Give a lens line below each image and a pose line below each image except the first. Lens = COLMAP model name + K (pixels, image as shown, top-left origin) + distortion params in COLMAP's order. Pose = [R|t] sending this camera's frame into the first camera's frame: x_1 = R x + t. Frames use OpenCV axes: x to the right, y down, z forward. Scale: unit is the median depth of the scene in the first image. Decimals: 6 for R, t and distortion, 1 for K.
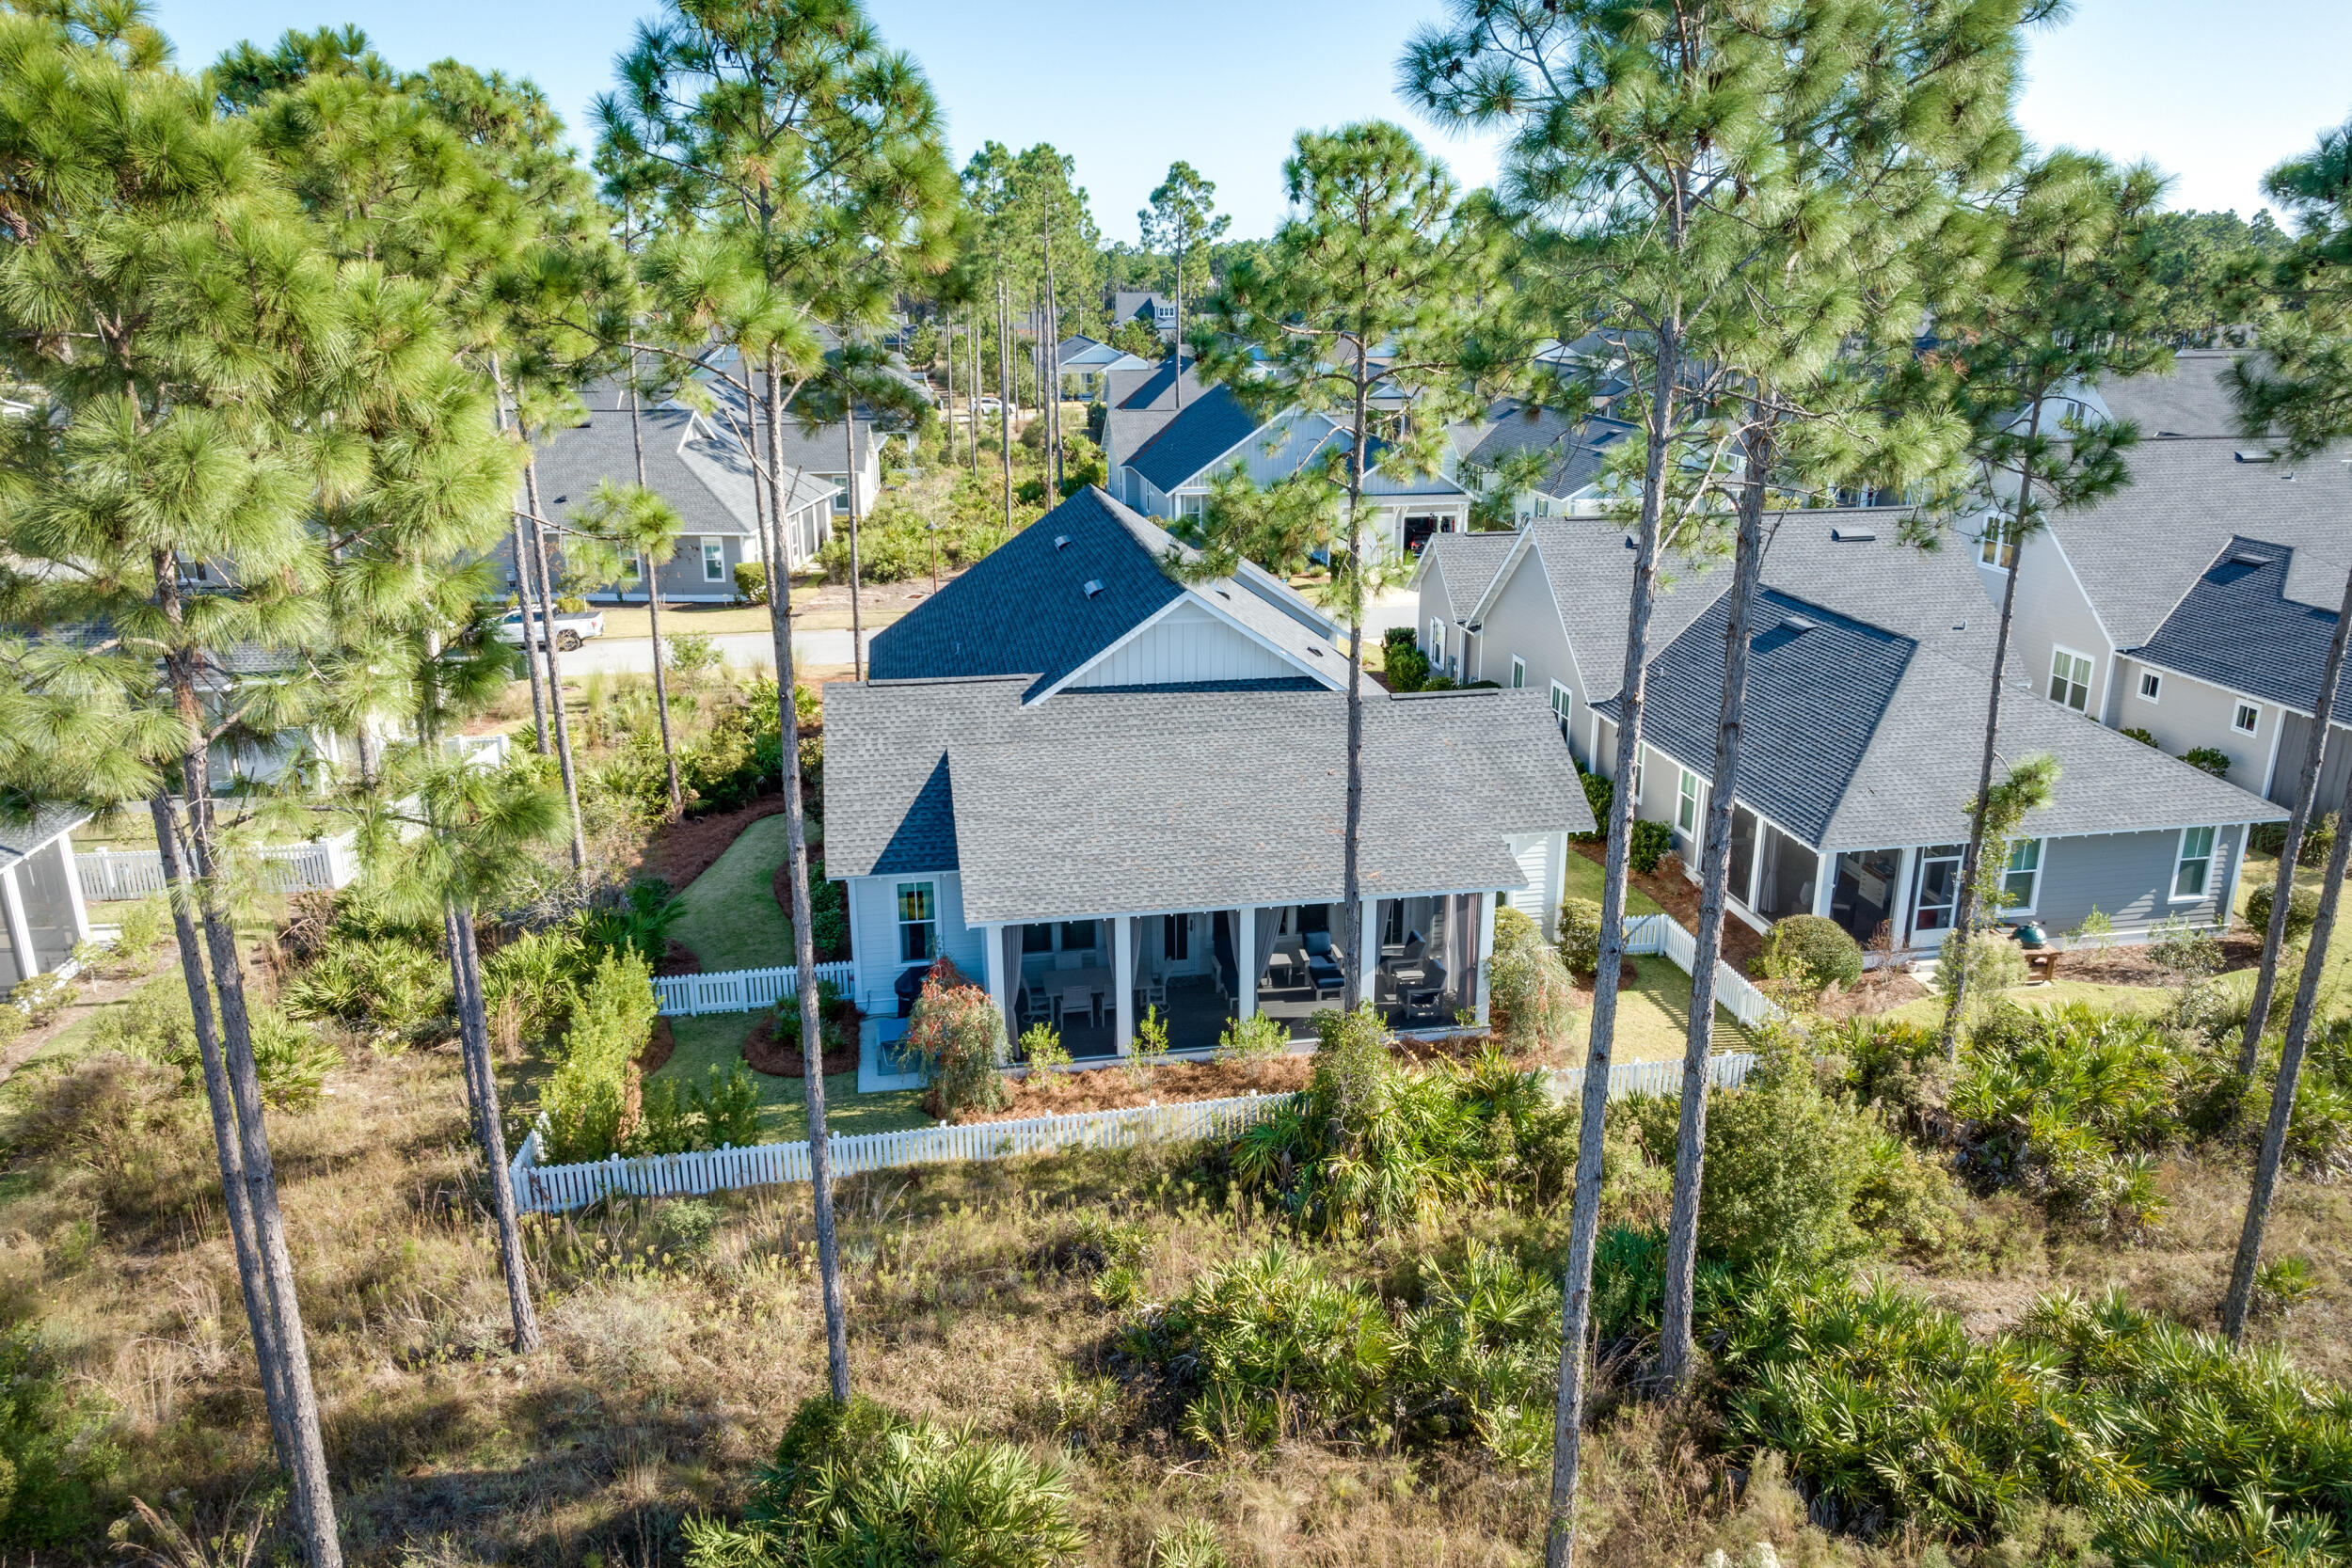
lens RADIAL K [[1662.6, 0, 1180.8], [0, 1662.6, 787.4], [0, 0, 1]] dist [-0.011972, -0.004335]
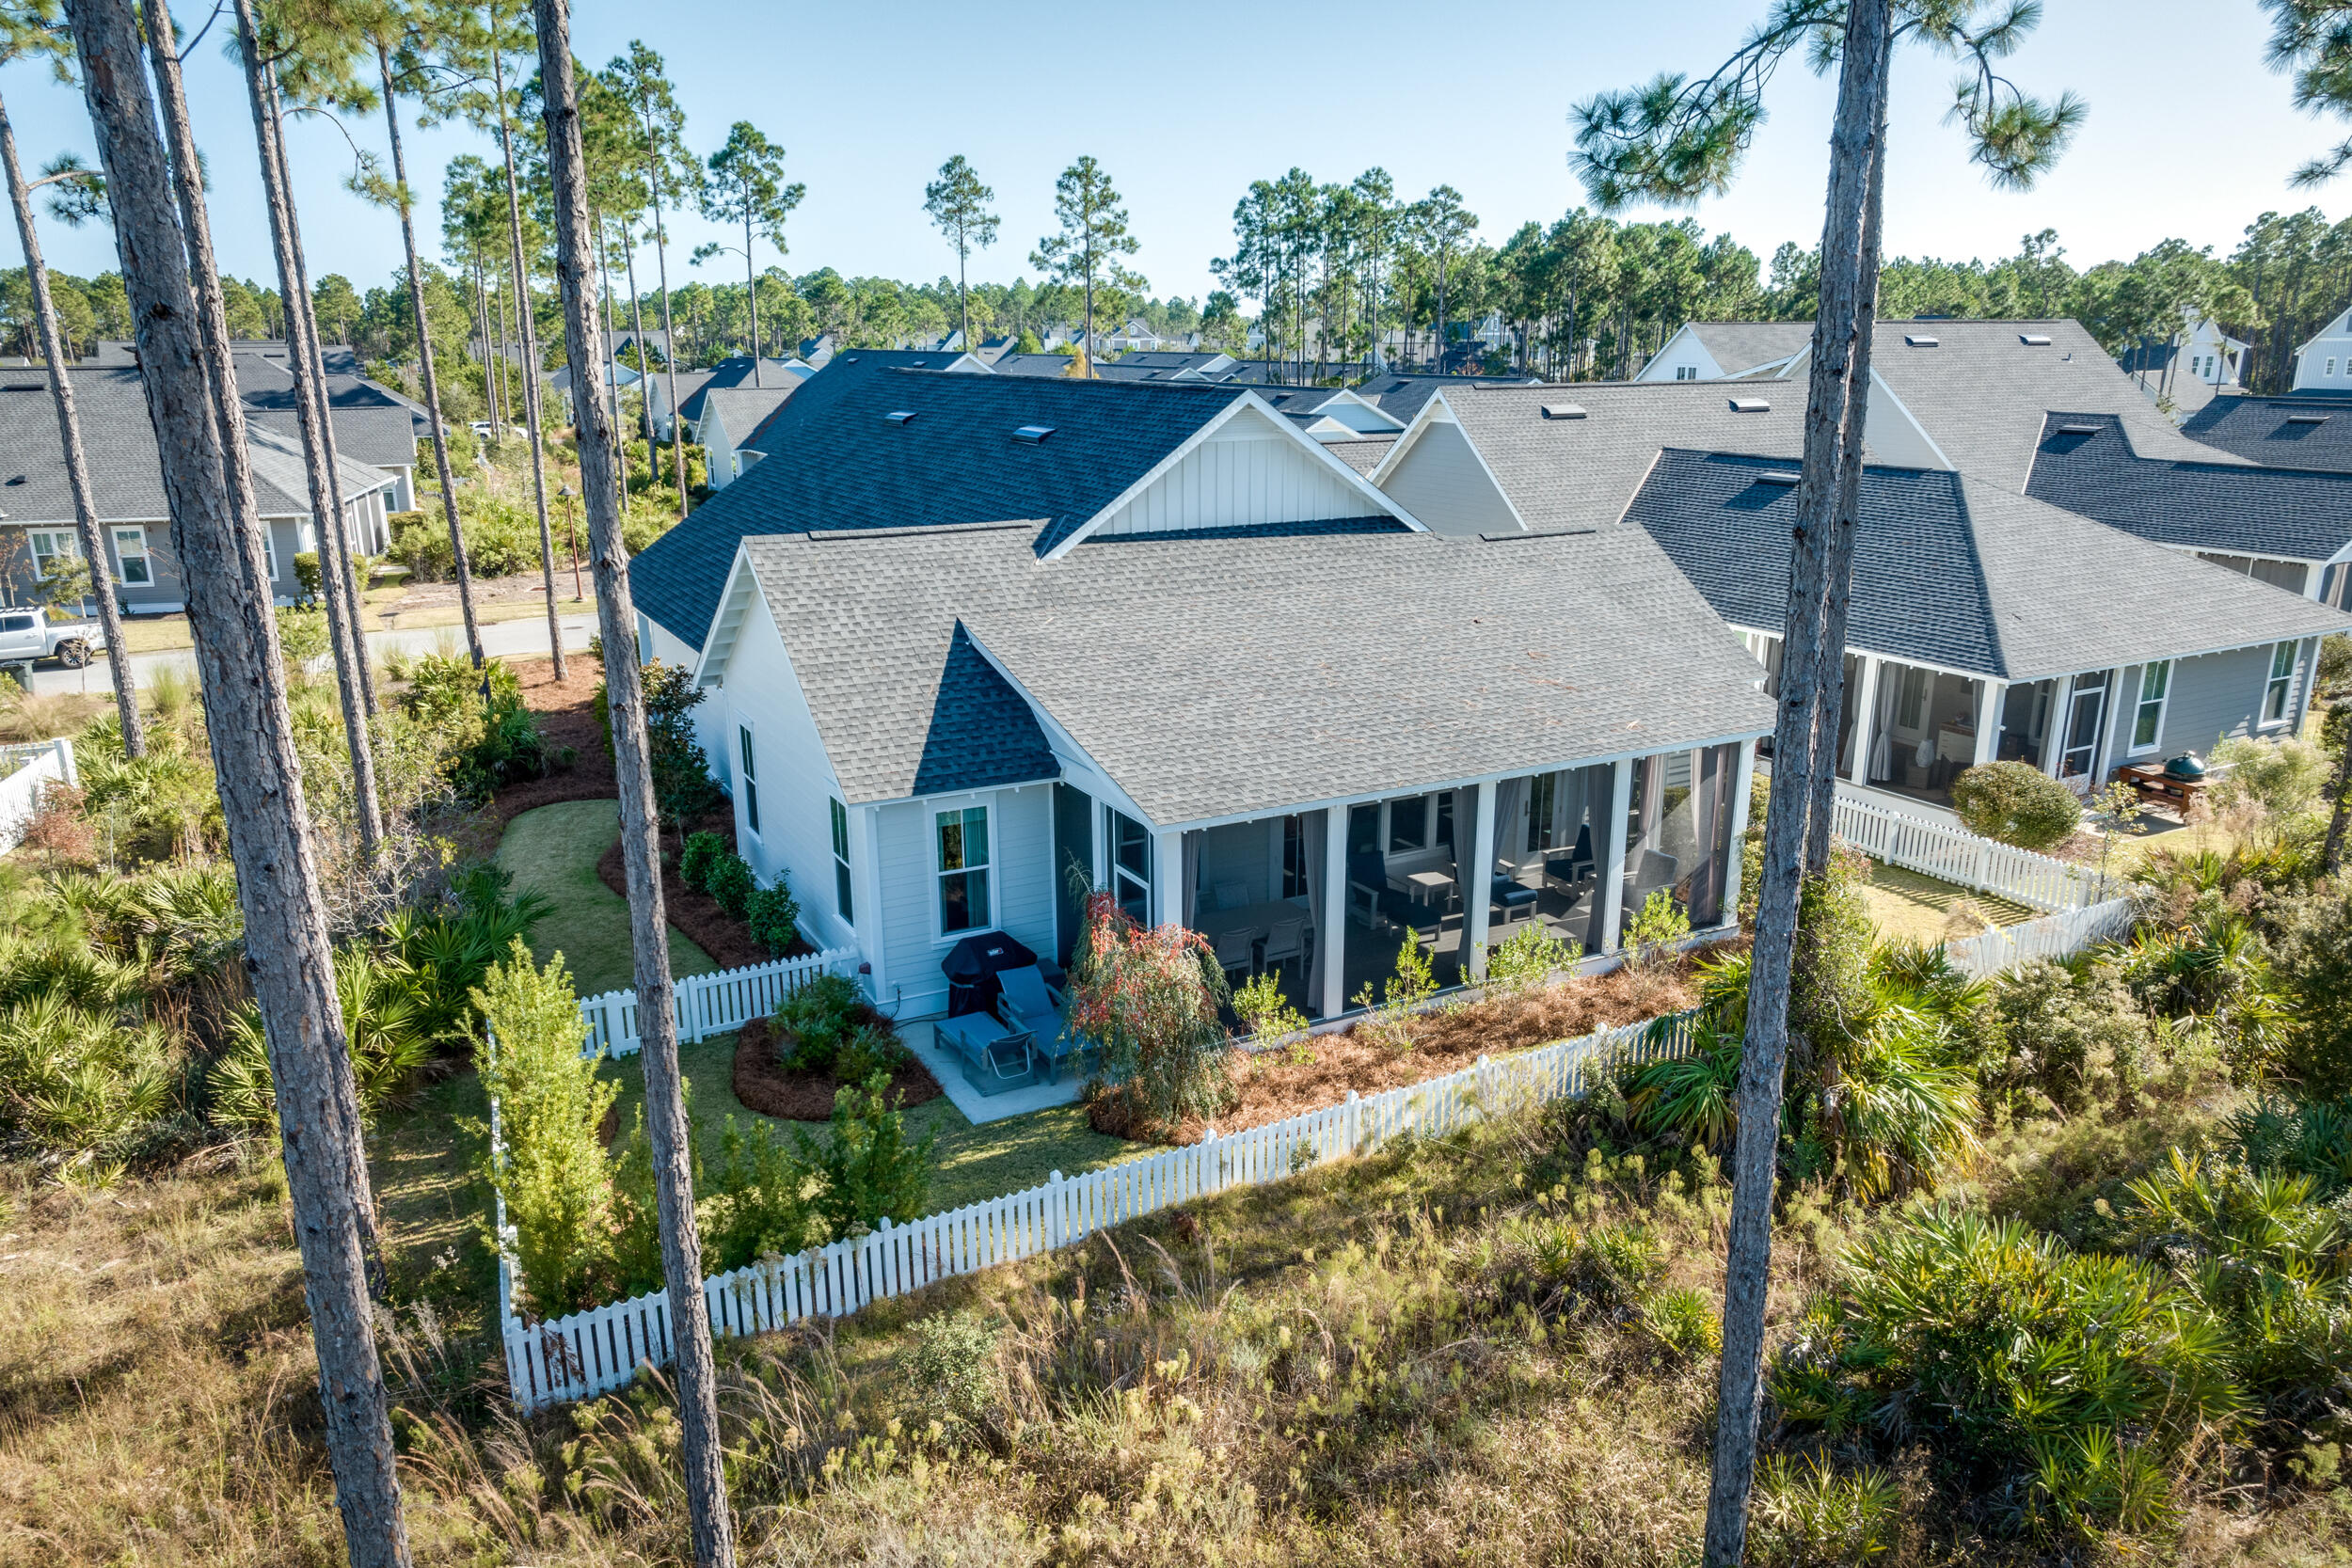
lens RADIAL K [[1662.6, 0, 1192.3], [0, 1662.6, 837.1], [0, 0, 1]] dist [-0.011972, -0.004335]
pose [[0.946463, -0.094575, 0.308646, -0.276807], [0.098653, 0.995119, 0.002407, 0.075400], [-0.307367, 0.028171, 0.951174, 0.341938]]
